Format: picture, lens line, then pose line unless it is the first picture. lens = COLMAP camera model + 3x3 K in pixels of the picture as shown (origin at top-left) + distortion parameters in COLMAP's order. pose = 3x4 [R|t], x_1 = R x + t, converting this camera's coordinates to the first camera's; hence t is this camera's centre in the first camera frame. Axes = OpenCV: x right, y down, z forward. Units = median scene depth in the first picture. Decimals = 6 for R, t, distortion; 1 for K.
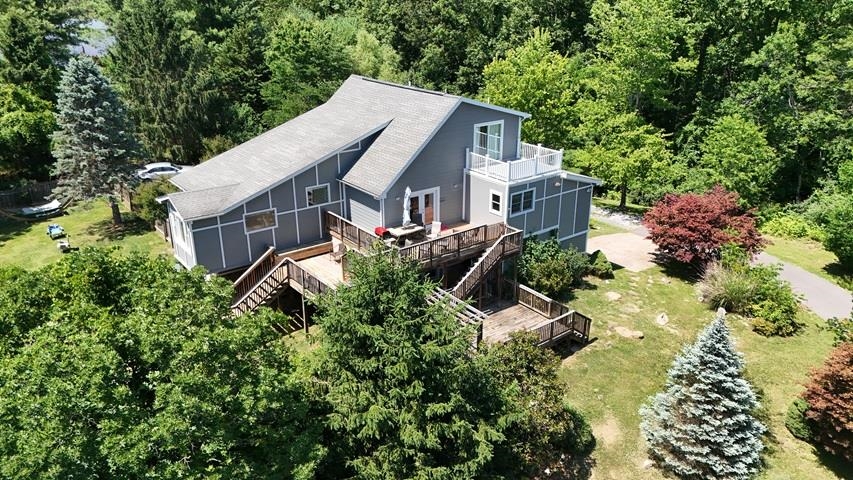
lens RADIAL K [[635.7, 0, 428.0], [0, 635.7, 239.3], [0, 0, 1]] dist [0.025226, -0.018693]
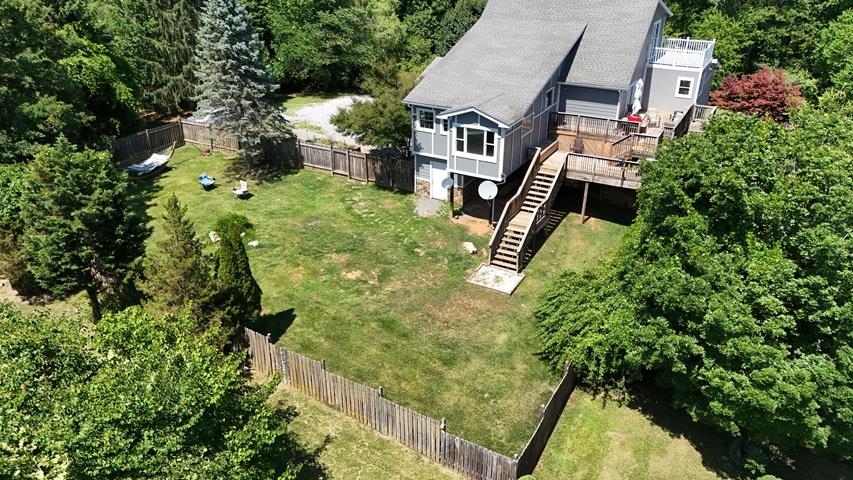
lens RADIAL K [[635.7, 0, 421.1], [0, 635.7, 238.1], [0, 0, 1]] dist [0.025226, -0.018693]
pose [[0.943302, -0.168677, 0.285883, -0.708366], [0.144000, 0.983948, 0.105407, 0.019504], [-0.299074, -0.058264, 0.952450, 0.023274]]
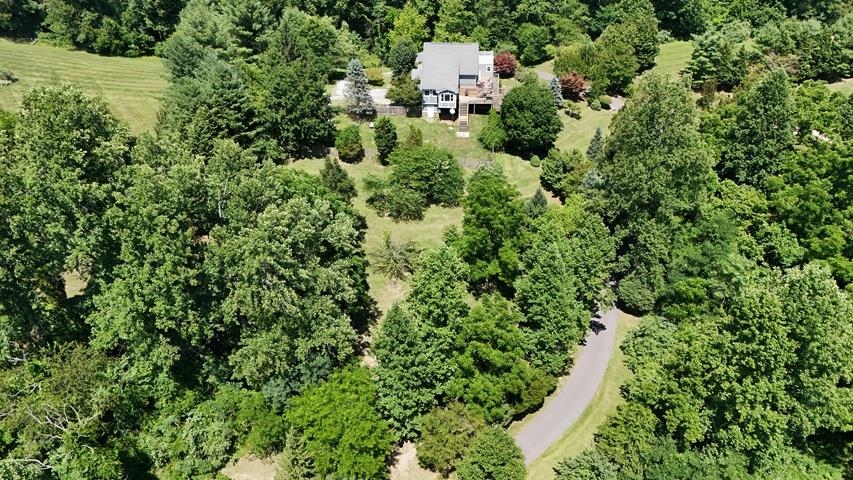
lens RADIAL K [[635.7, 0, 428.5], [0, 635.7, 242.2], [0, 0, 1]] dist [0.025226, -0.018693]
pose [[0.693533, -0.420860, 0.584712, -2.698929], [0.281726, 0.905426, 0.317543, -0.417246], [-0.663055, -0.055498, 0.746511, -1.578906]]
